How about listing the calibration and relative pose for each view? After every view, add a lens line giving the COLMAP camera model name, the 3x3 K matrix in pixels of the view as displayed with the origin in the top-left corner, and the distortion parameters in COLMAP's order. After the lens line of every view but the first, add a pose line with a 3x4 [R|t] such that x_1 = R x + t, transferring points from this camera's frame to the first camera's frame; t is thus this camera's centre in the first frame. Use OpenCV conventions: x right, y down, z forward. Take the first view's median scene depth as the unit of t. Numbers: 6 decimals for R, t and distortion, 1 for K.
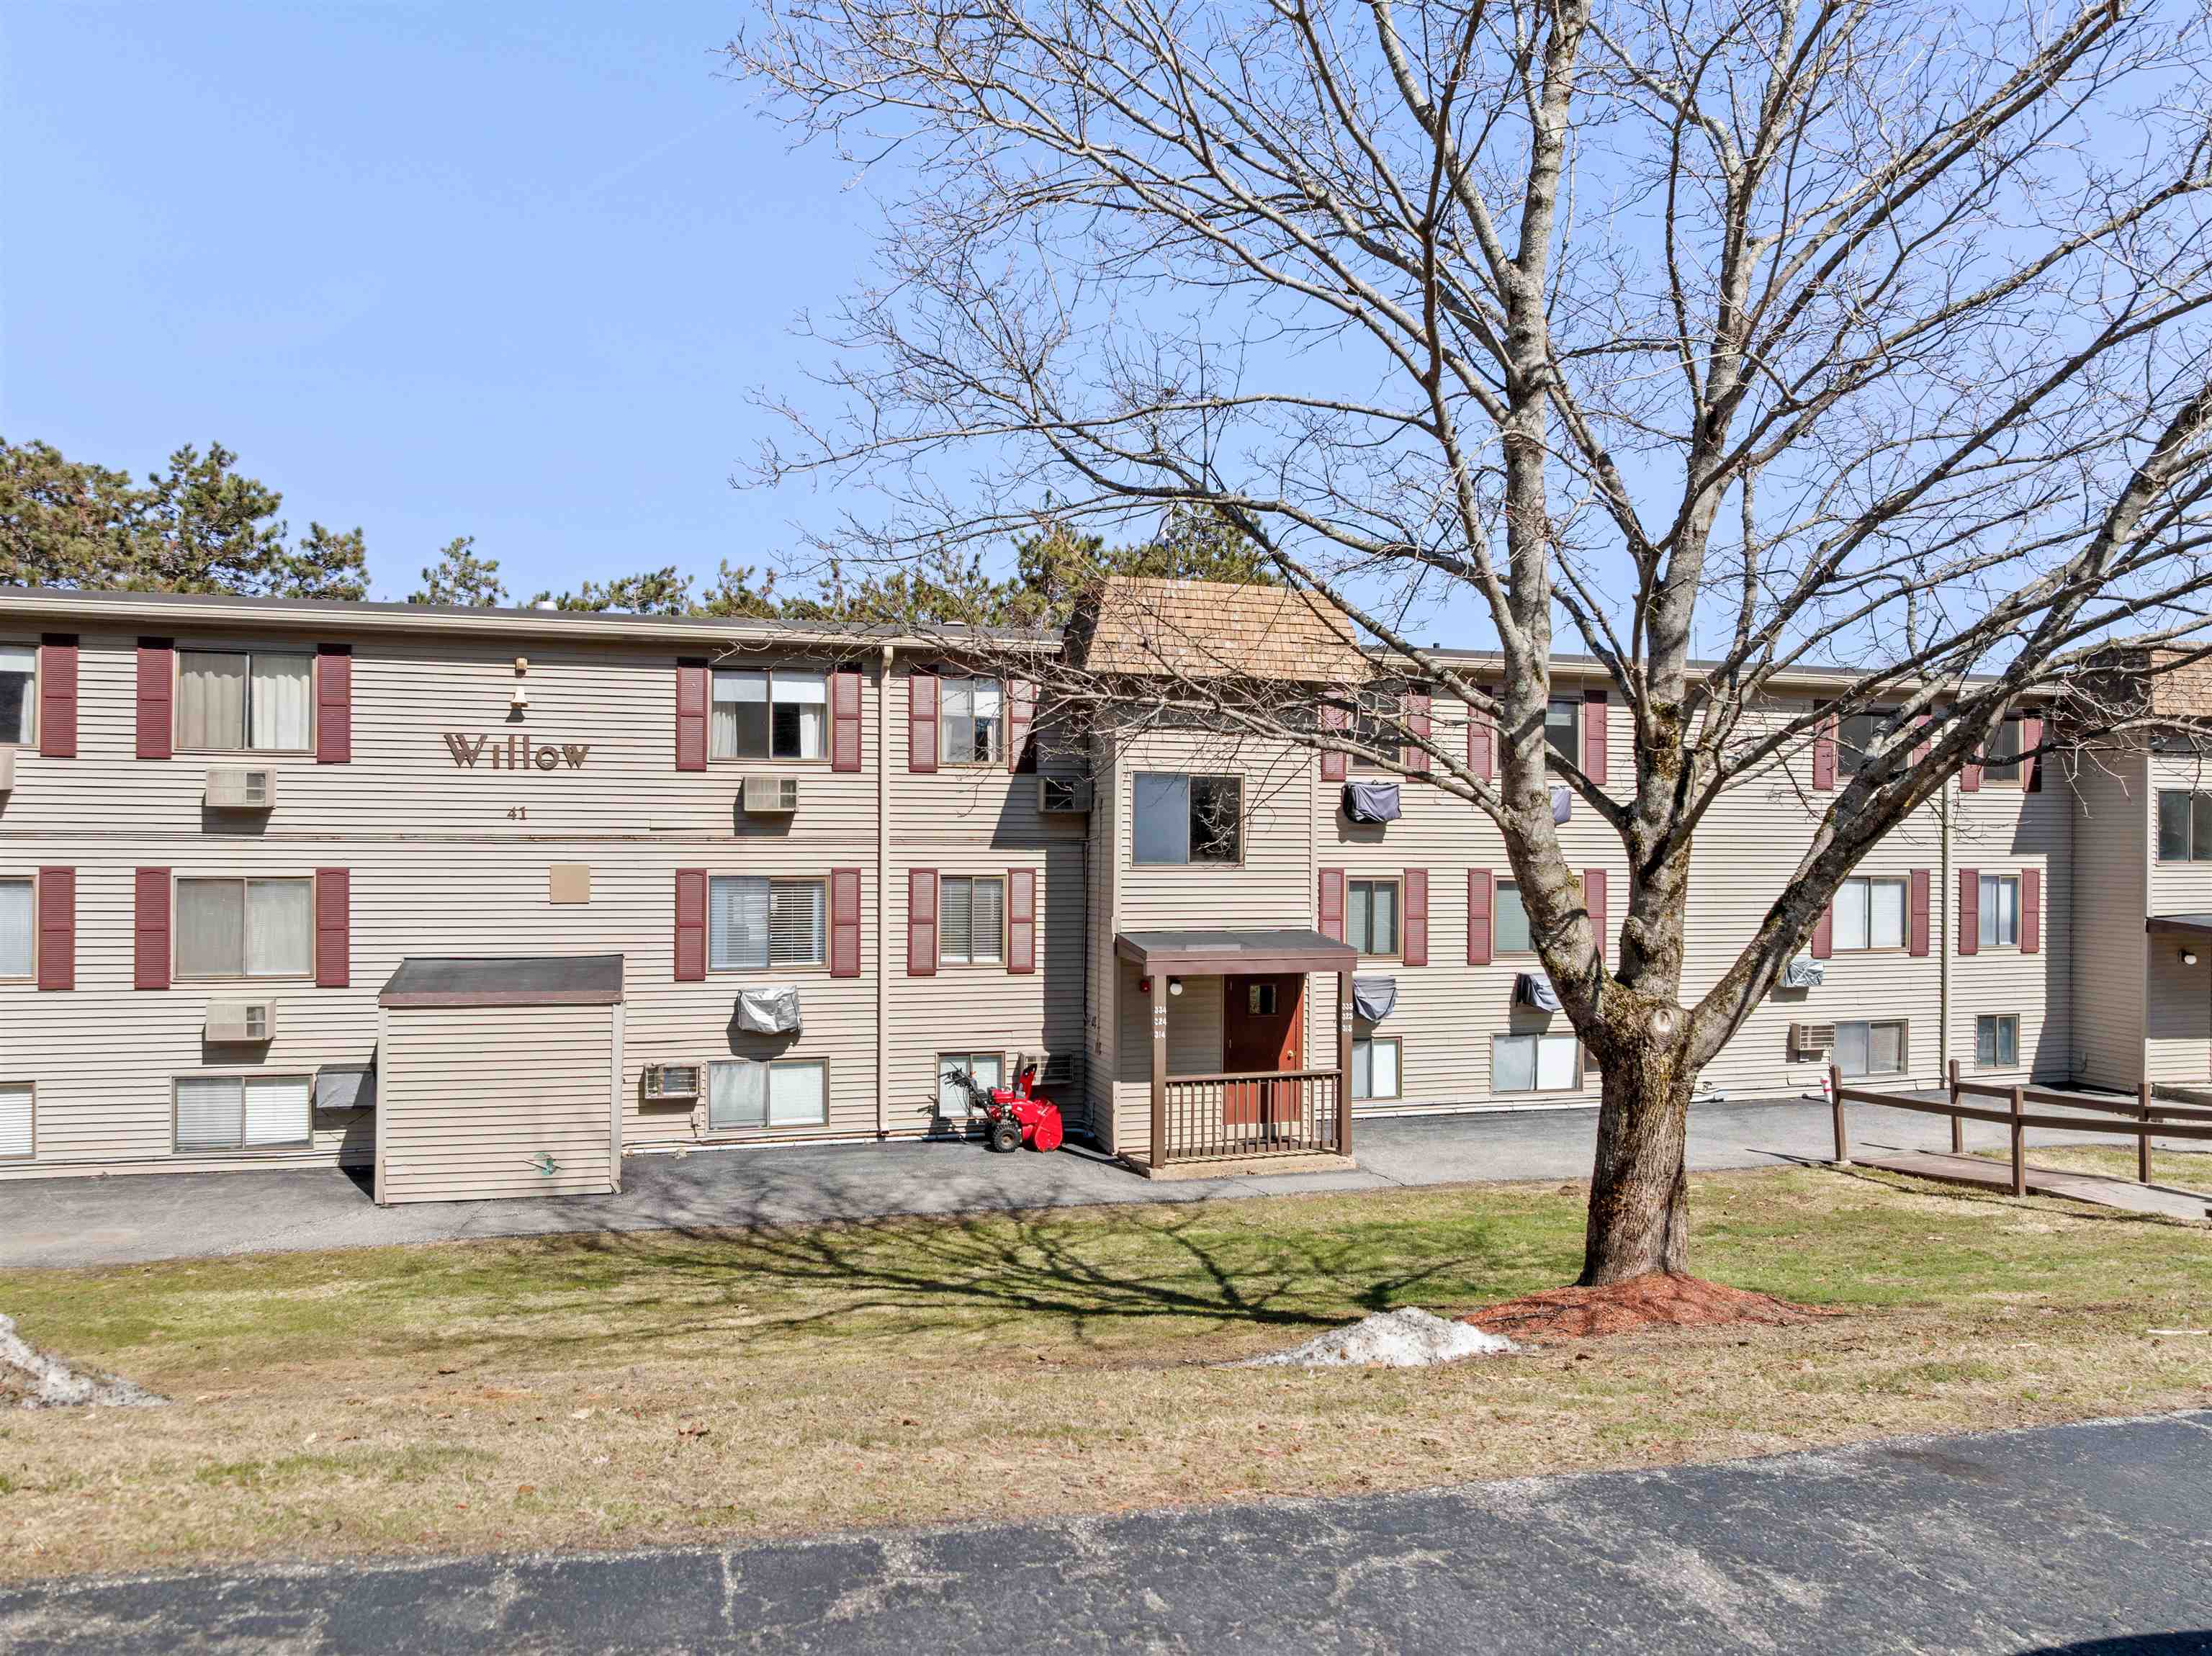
lens RADIAL K [[1521.9, 0, 1106.0], [0, 1521.9, 822.5], [0, 0, 1]] dist [0.001601, -0.081566]
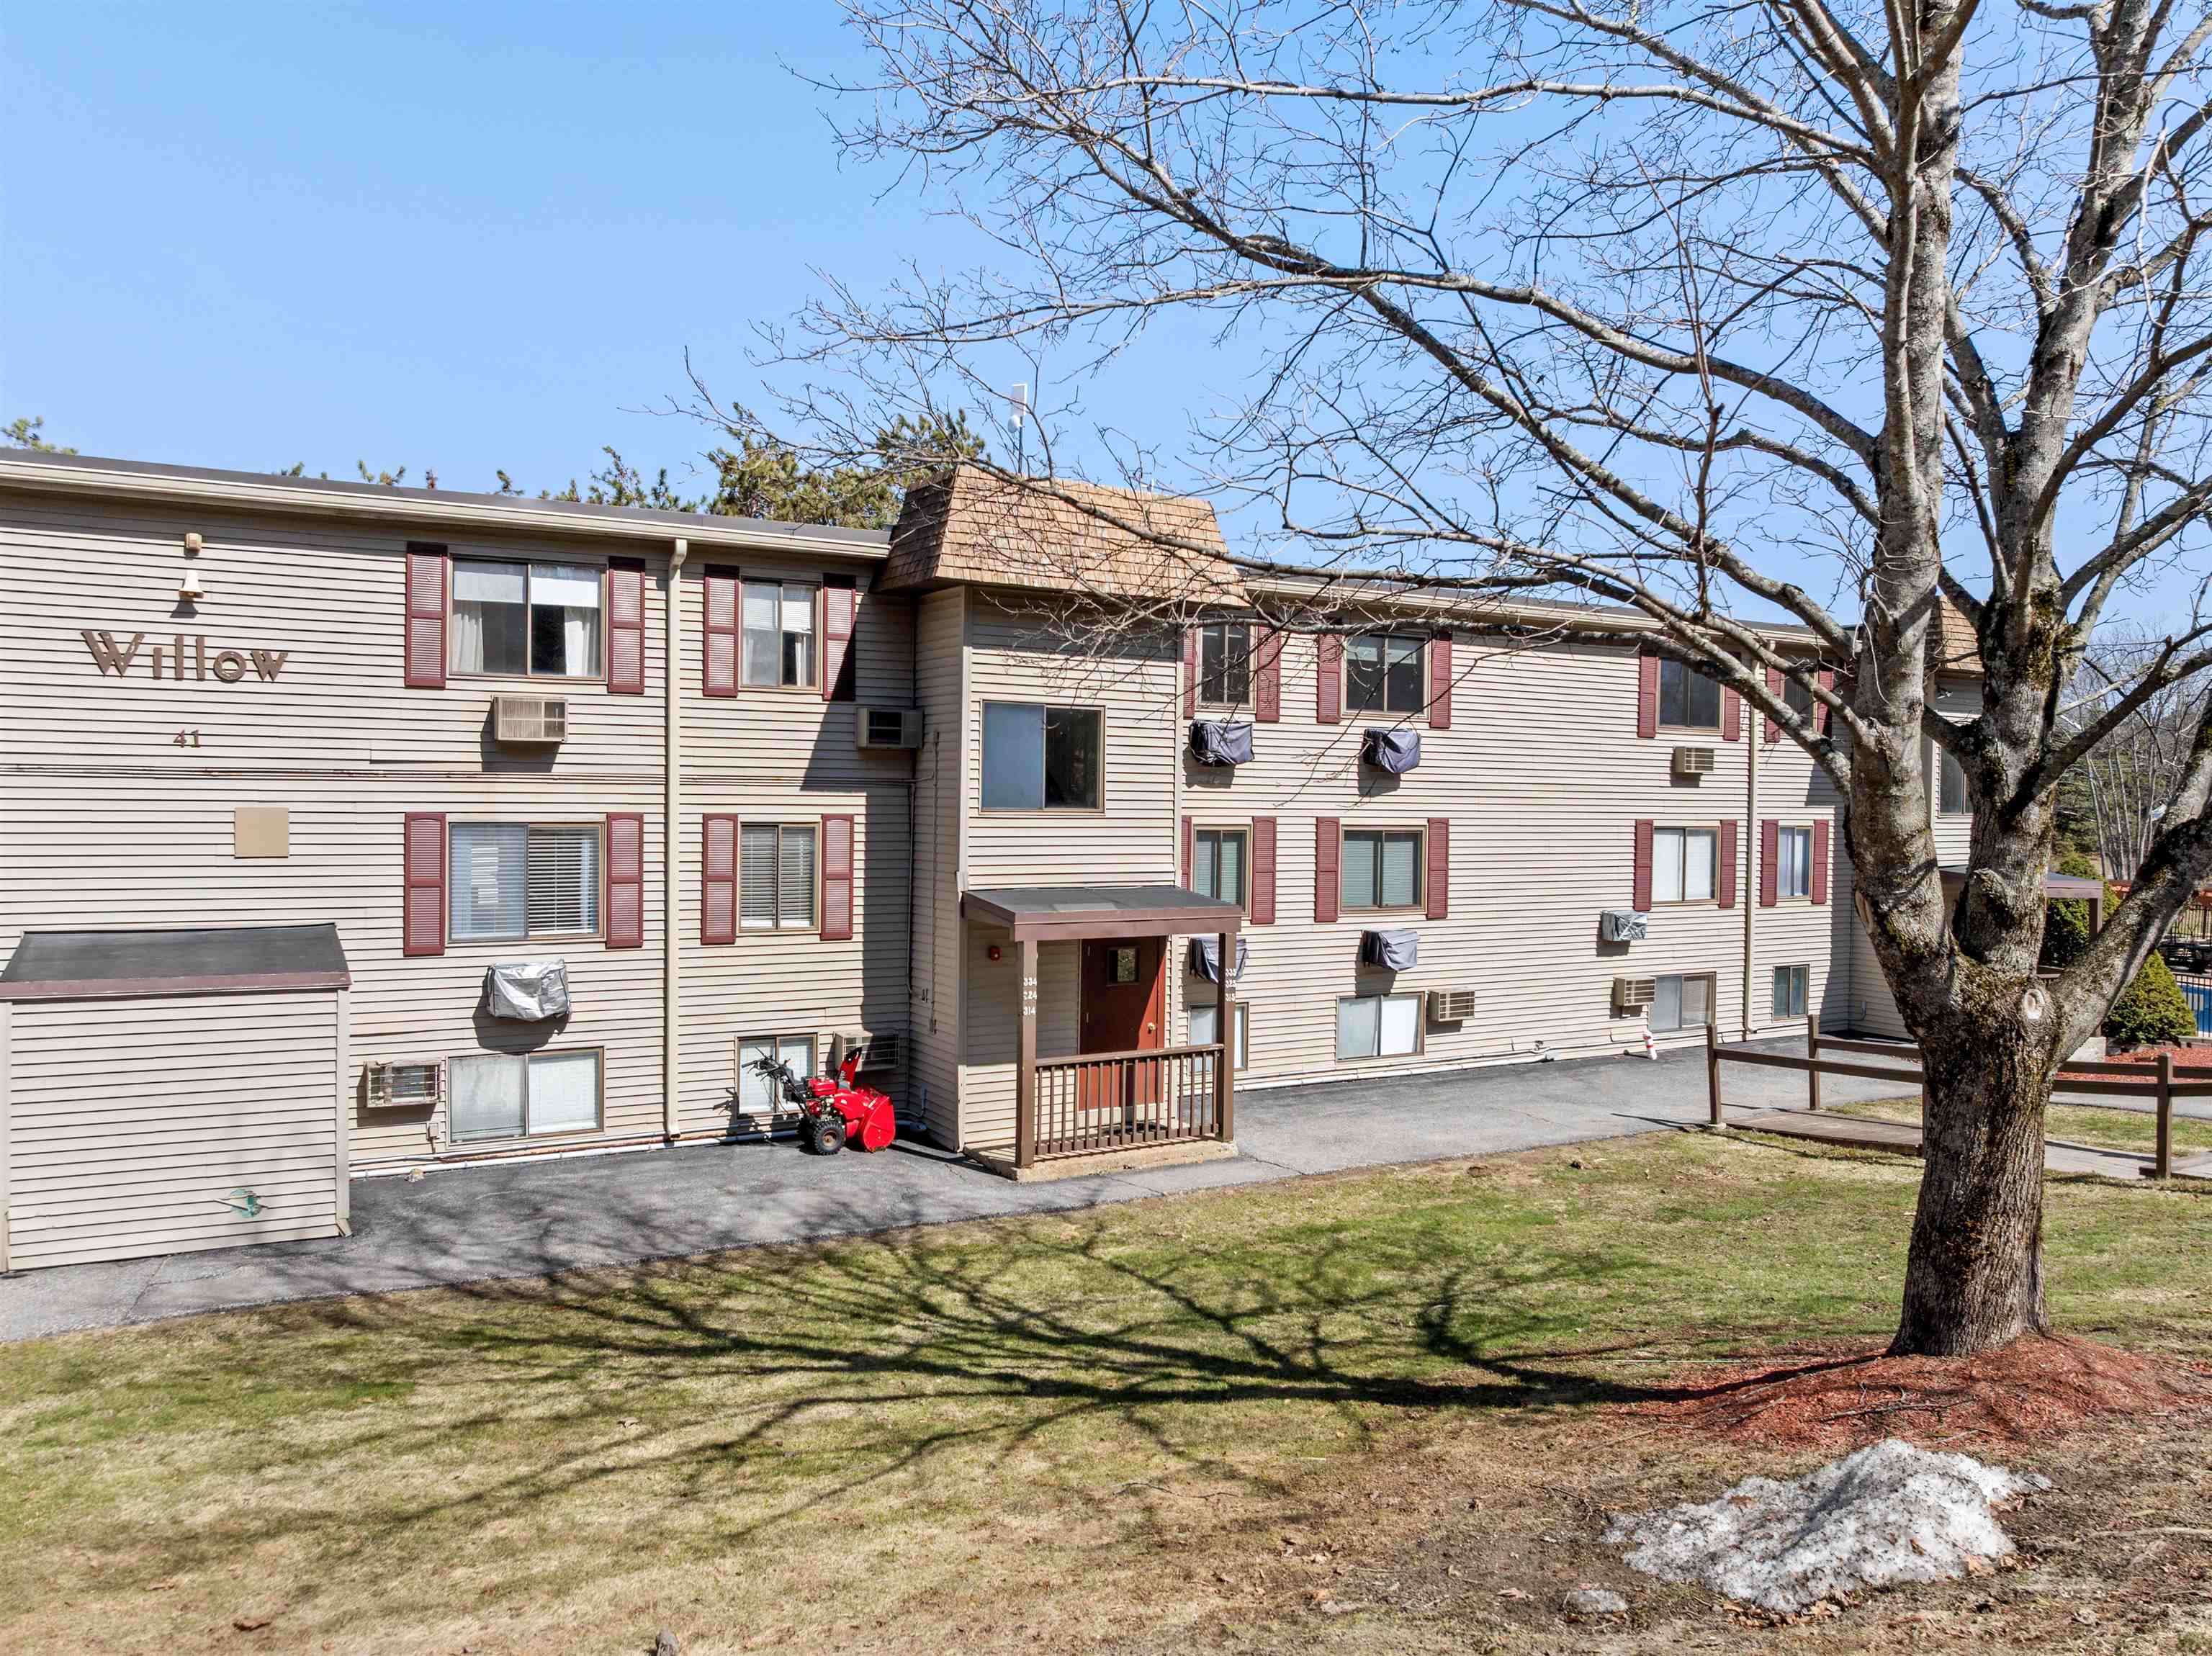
lens RADIAL K [[1544.4, 0, 1116.2], [0, 1544.4, 816.5], [0, 0, 1]] dist [-0.032616, -0.004724]
pose [[0.973991, 0.003294, 0.226563, -0.104361], [-0.009392, 0.999622, 0.025843, 0.008367], [-0.226392, -0.027298, 0.973654, 0.148500]]
